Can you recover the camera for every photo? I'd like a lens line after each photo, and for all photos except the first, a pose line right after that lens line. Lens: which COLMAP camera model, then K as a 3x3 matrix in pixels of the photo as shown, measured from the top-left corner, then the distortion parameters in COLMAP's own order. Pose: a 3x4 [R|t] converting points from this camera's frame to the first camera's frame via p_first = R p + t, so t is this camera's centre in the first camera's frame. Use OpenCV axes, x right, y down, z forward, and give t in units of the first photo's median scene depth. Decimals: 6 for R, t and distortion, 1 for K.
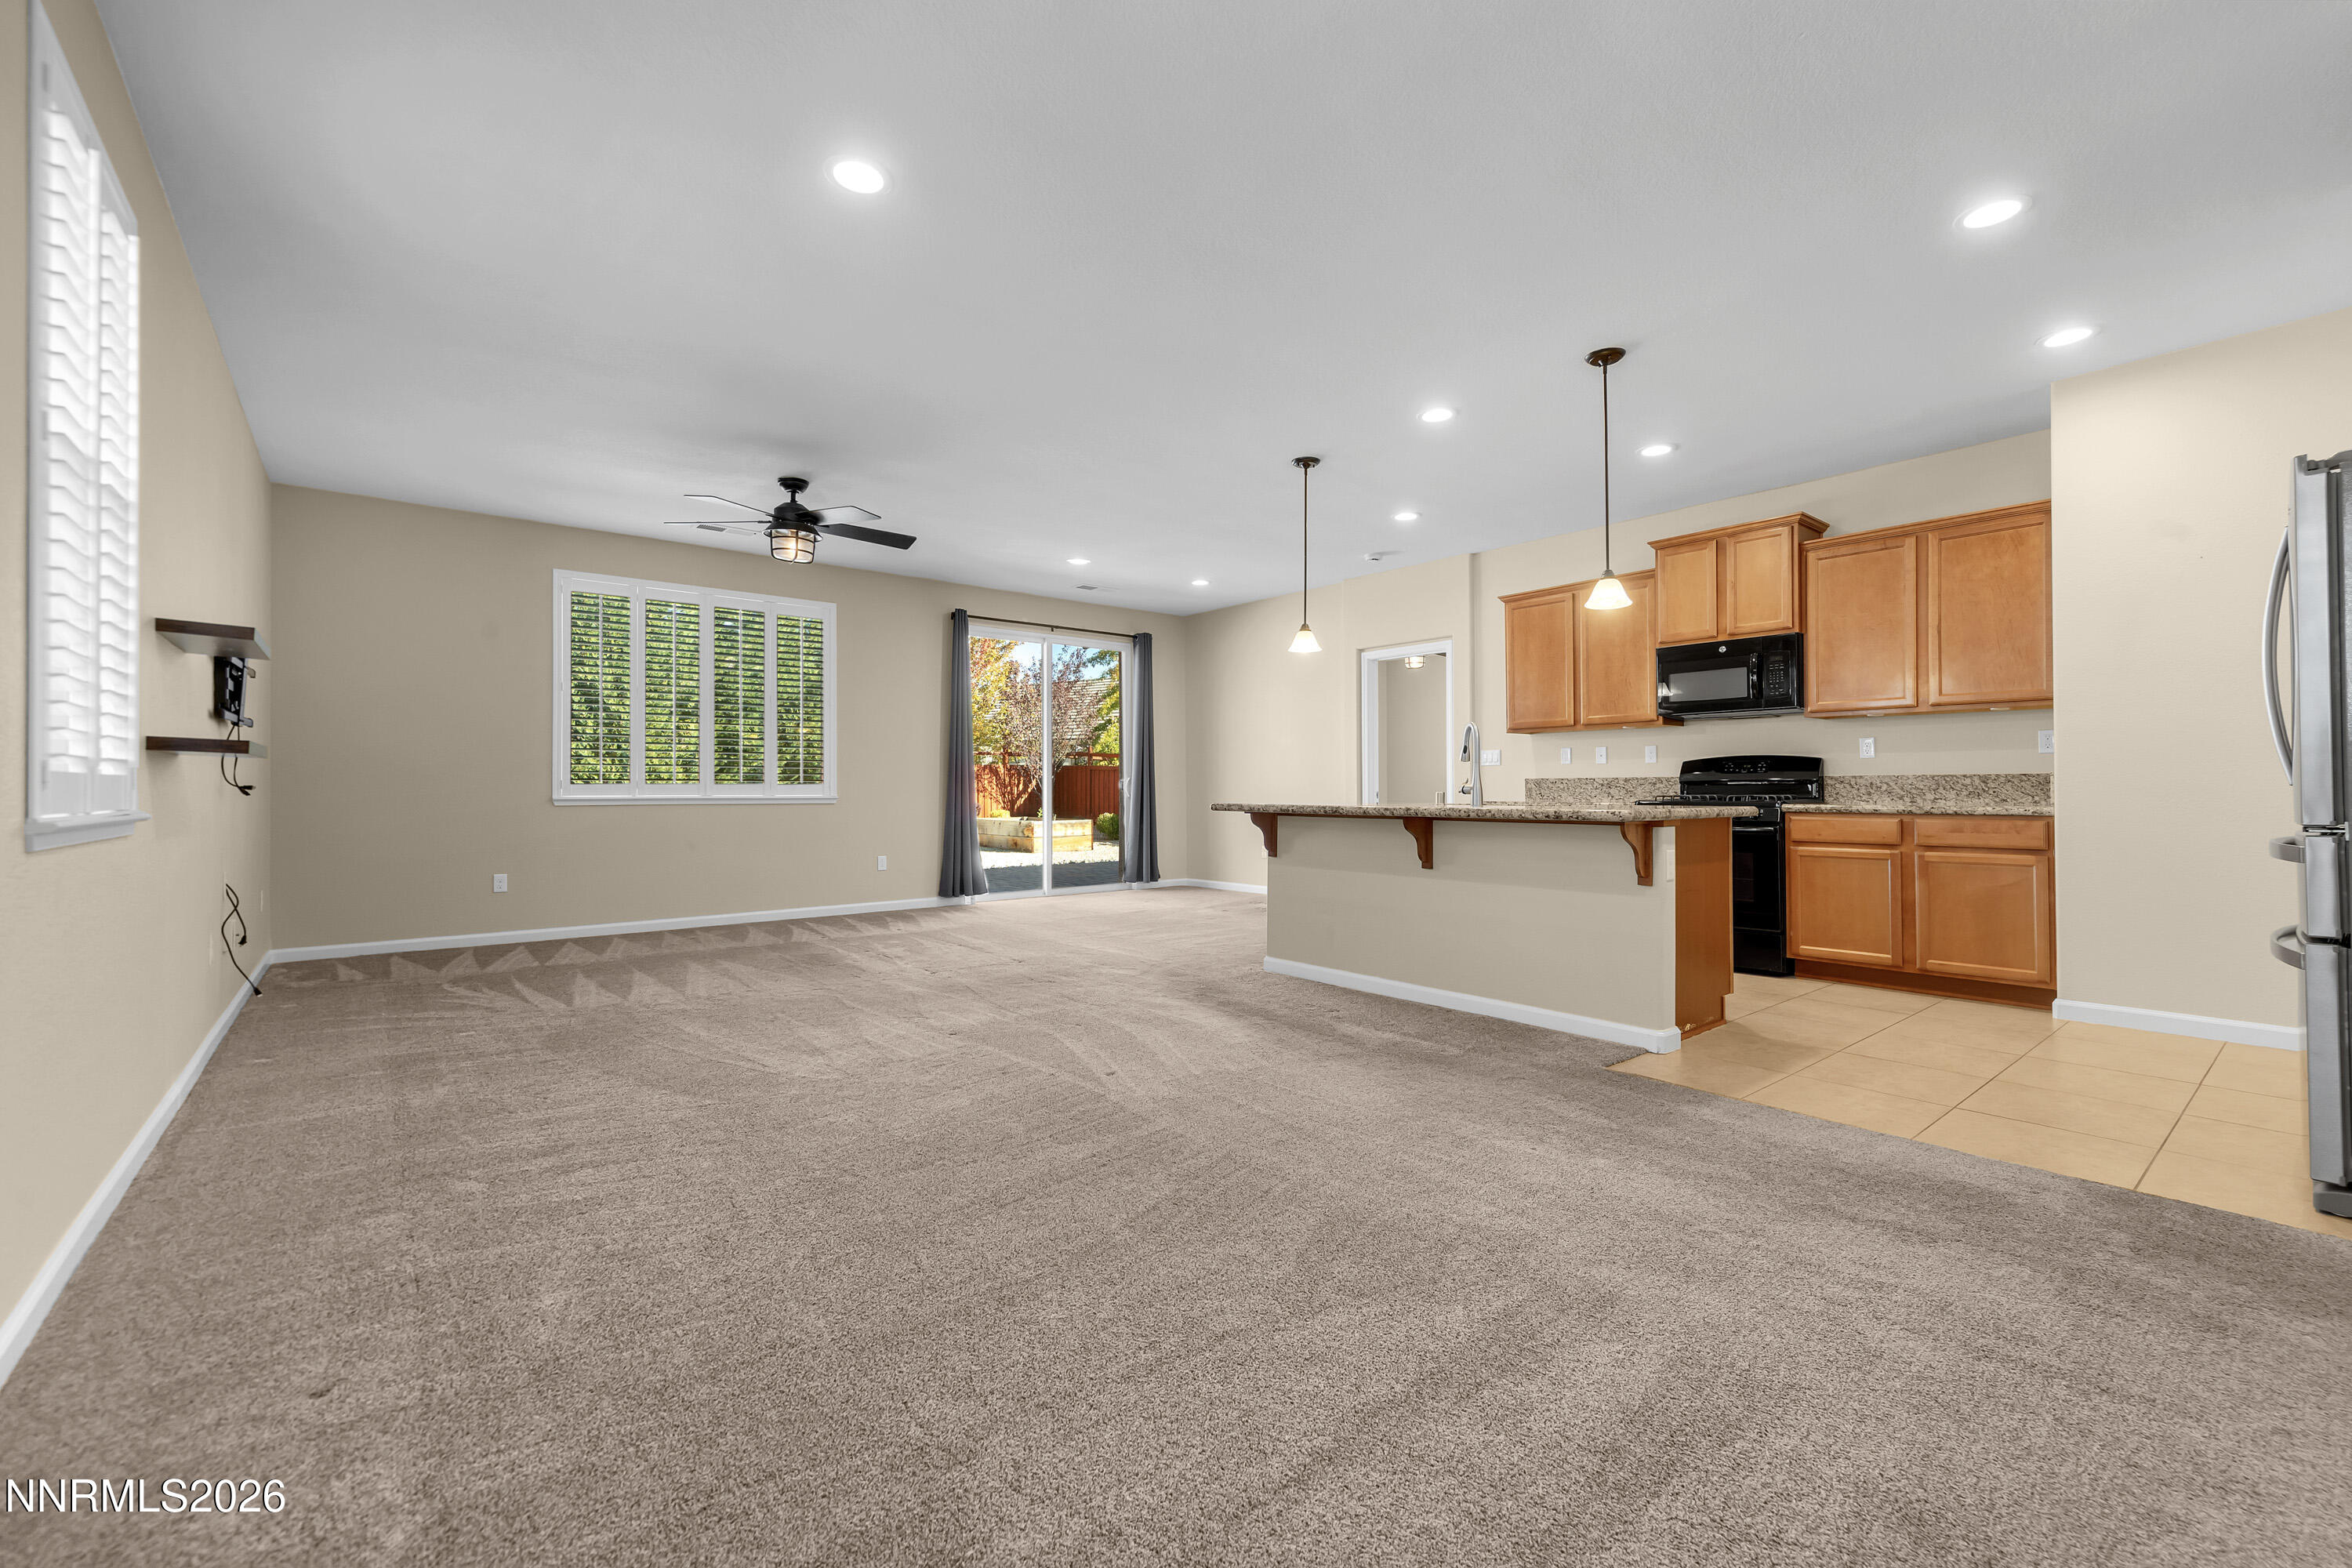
lens RADIAL K [[977.1, 0, 1193.3], [0, 977.1, 779.3], [0, 0, 1]] dist [0.003756, 0.000201]
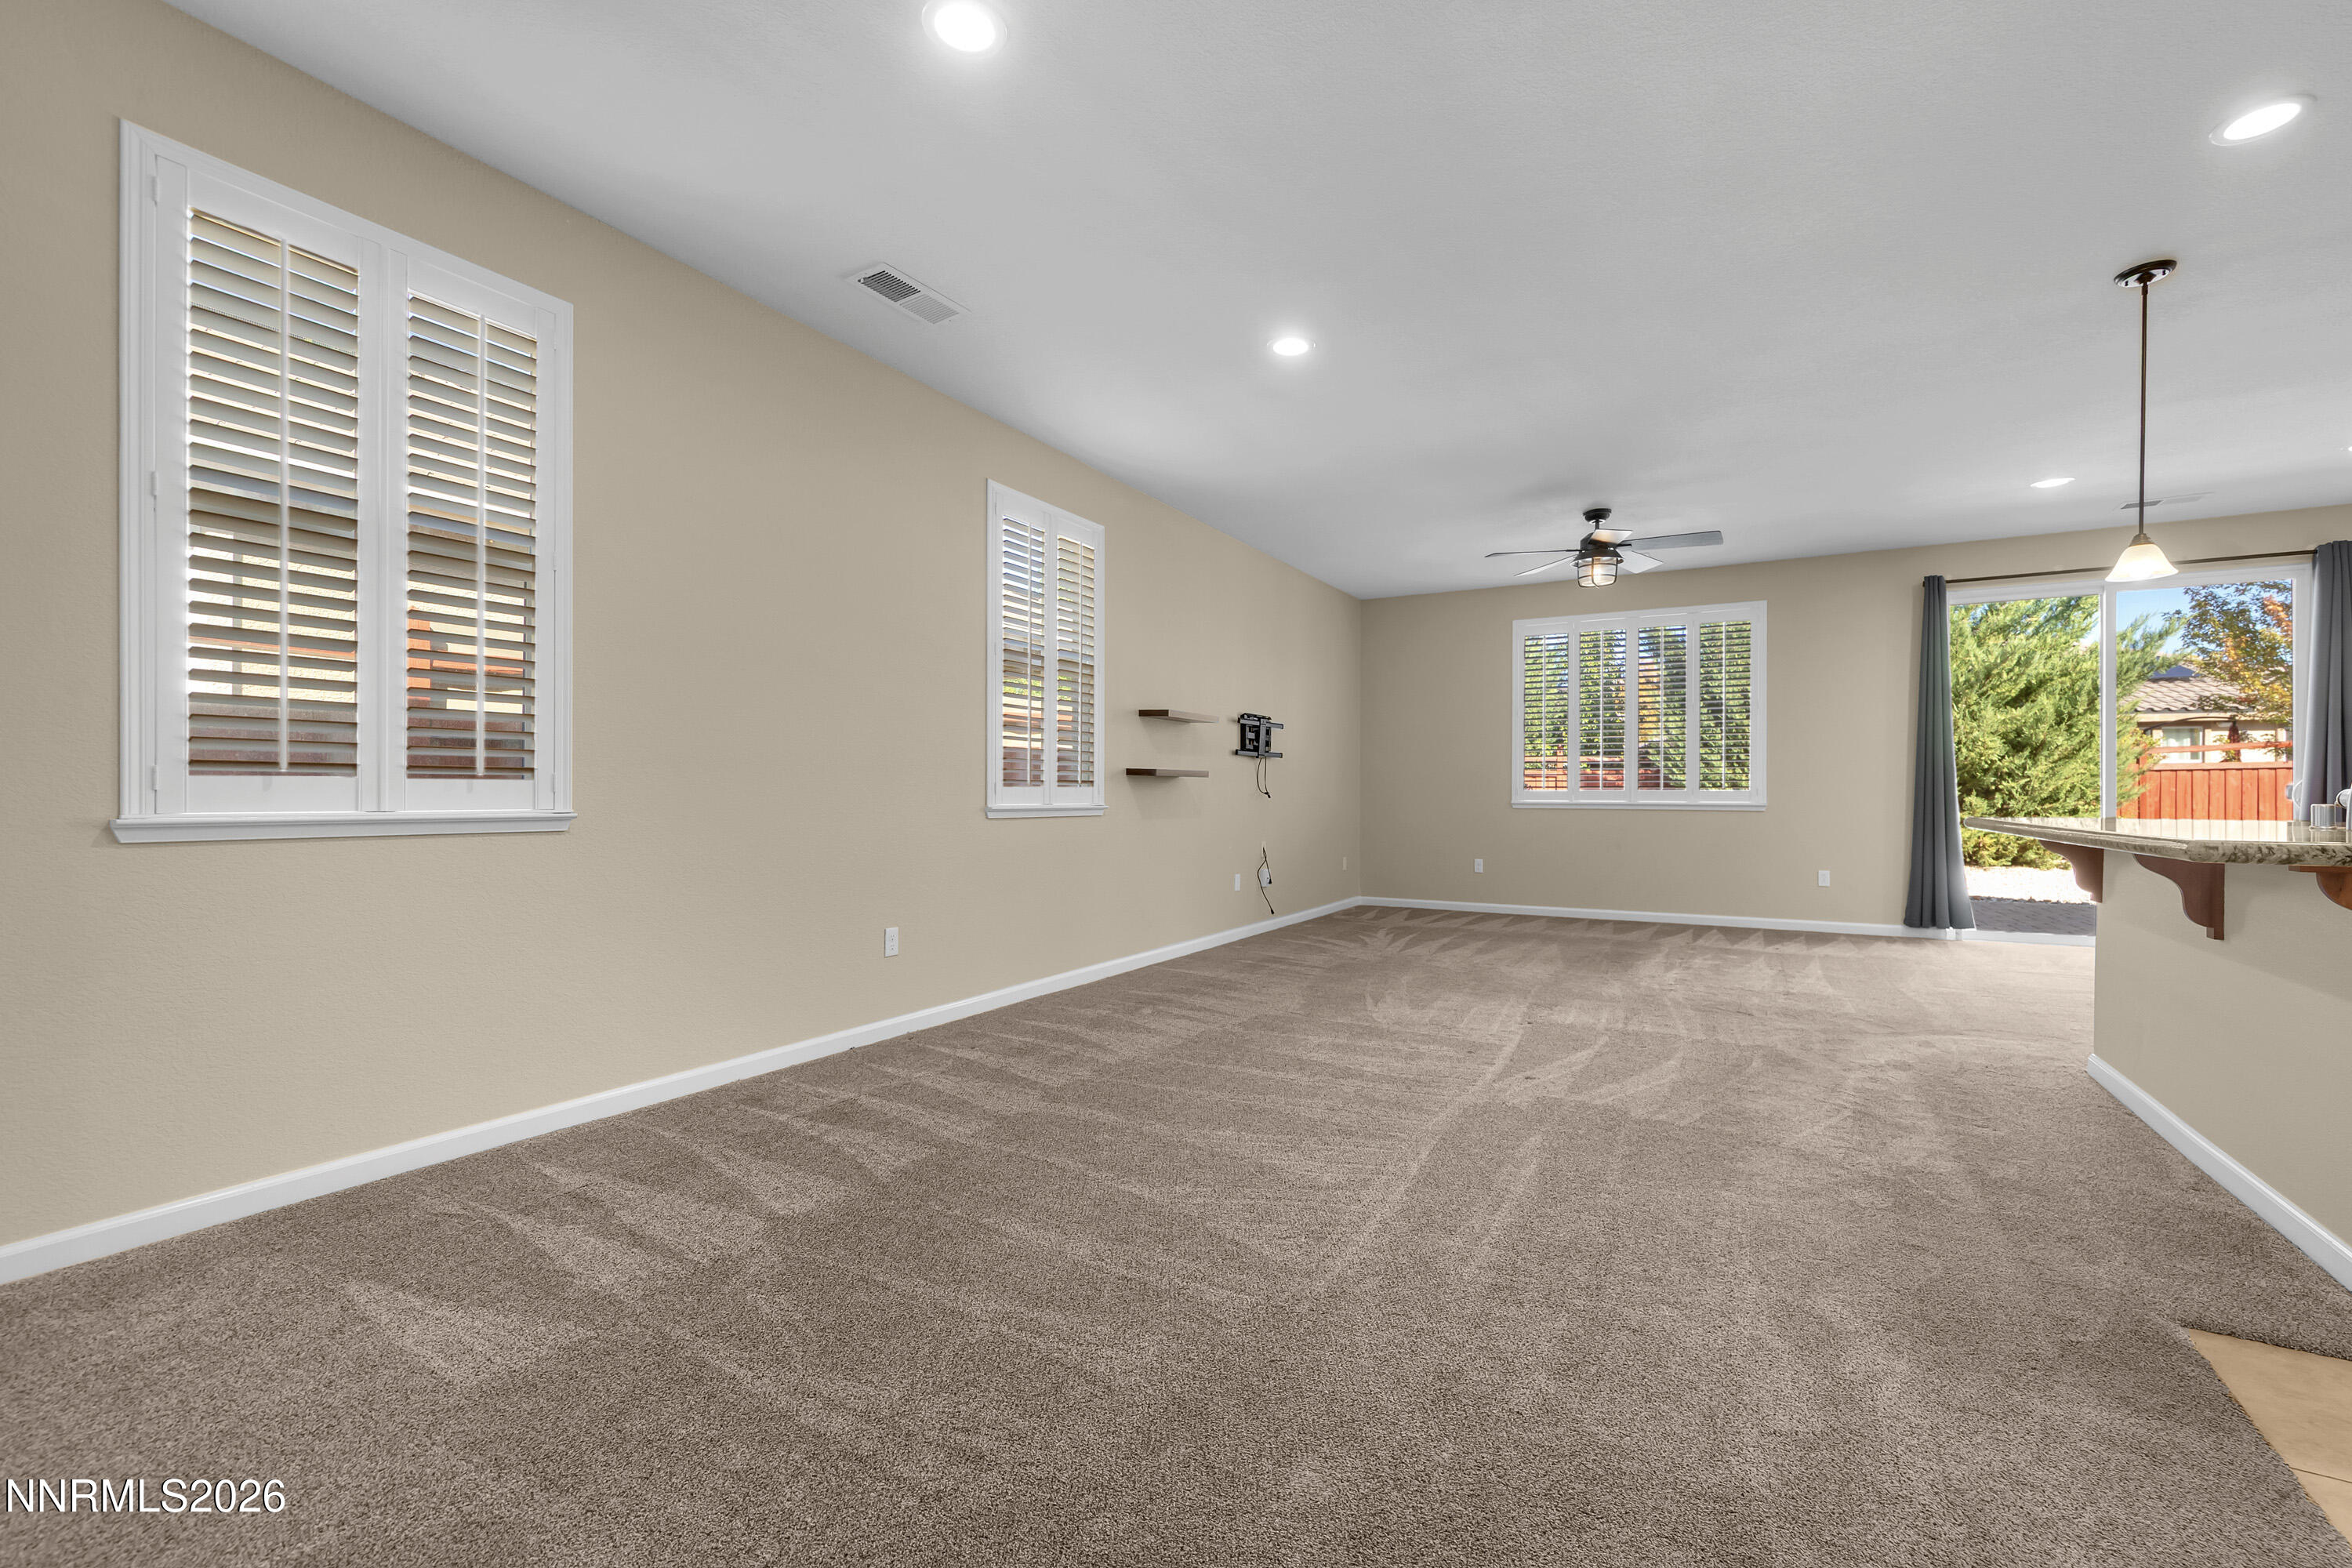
lens RADIAL K [[977.1, 0, 1191.0], [0, 977.1, 795.8], [0, 0, 1]] dist [0.003756, 0.000201]
pose [[0.355772, 0.004563, -0.934562, 0.402265], [0.005376, 0.999962, 0.006928, 0.000285], [0.934558, -0.007489, 0.355733, 0.173525]]
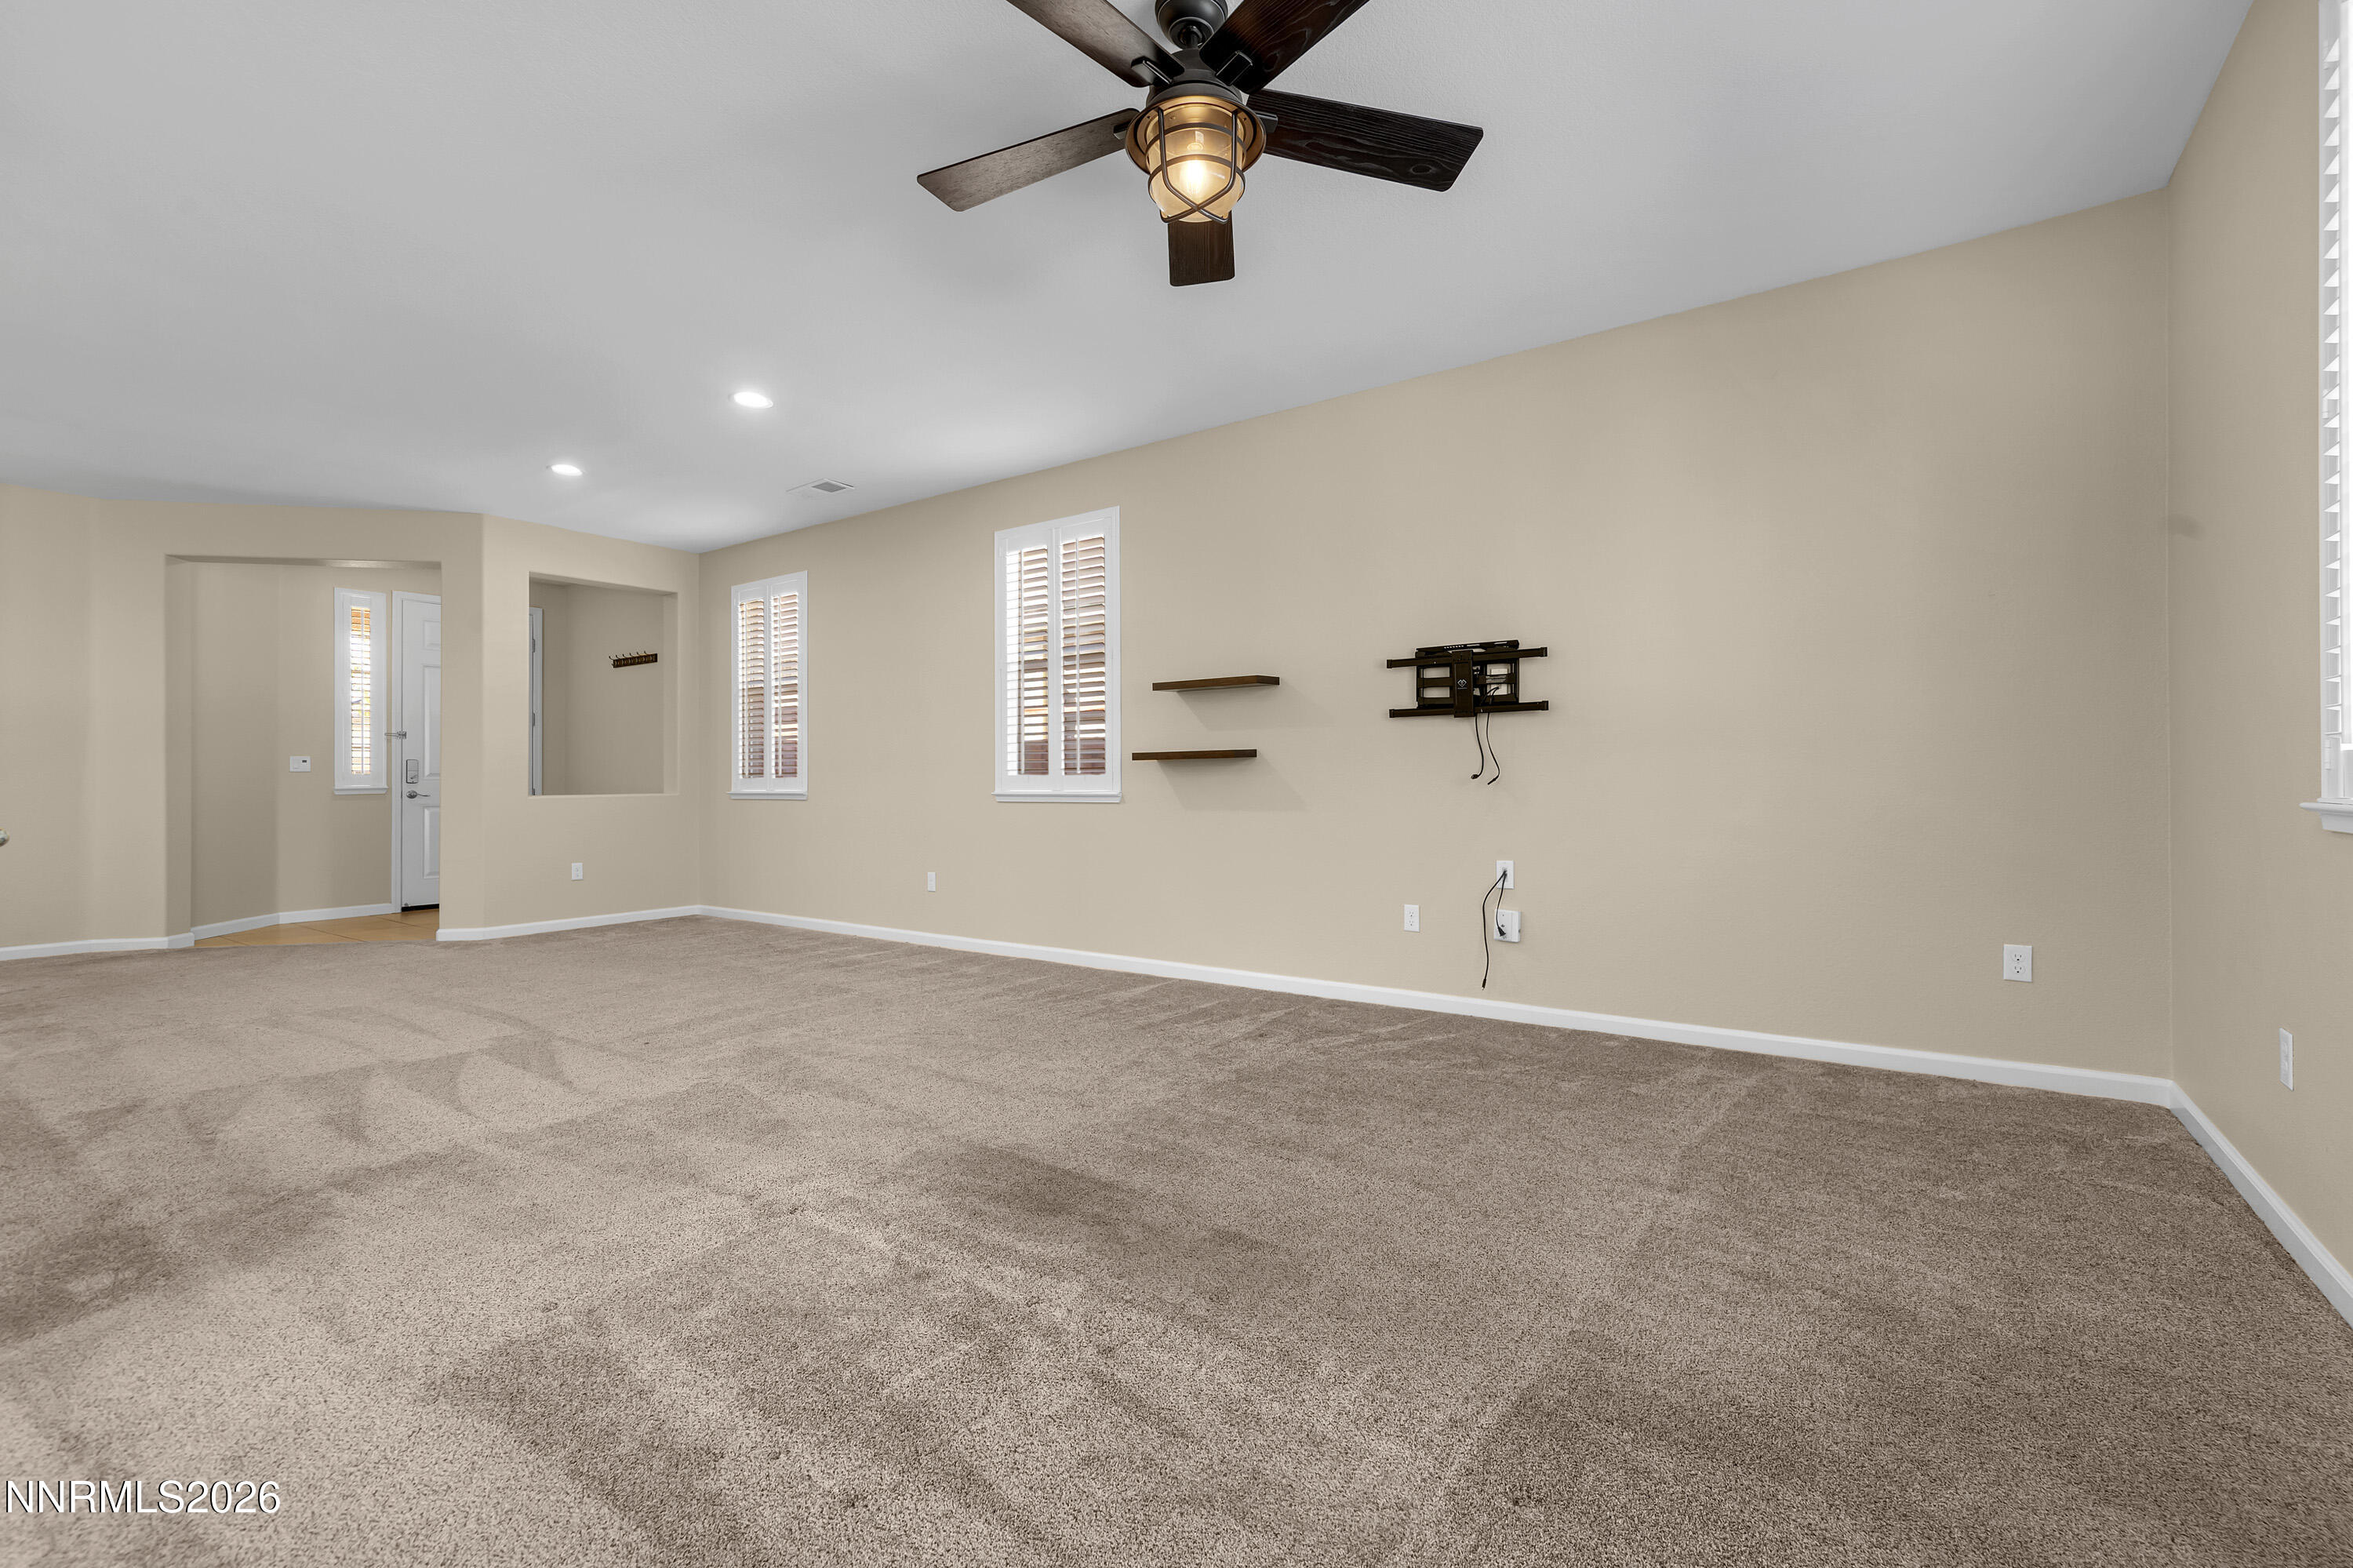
lens RADIAL K [[1029.0, 0, 1192.4], [0, 1029.0, 773.9], [0, 0, 1]] dist [-0.001468, -0.000854]
pose [[-0.963810, 0.005206, -0.266540, -0.257584], [0.009949, 0.999815, -0.016445, 0.013192], [0.266405, -0.018501, -0.963684, 1.275779]]
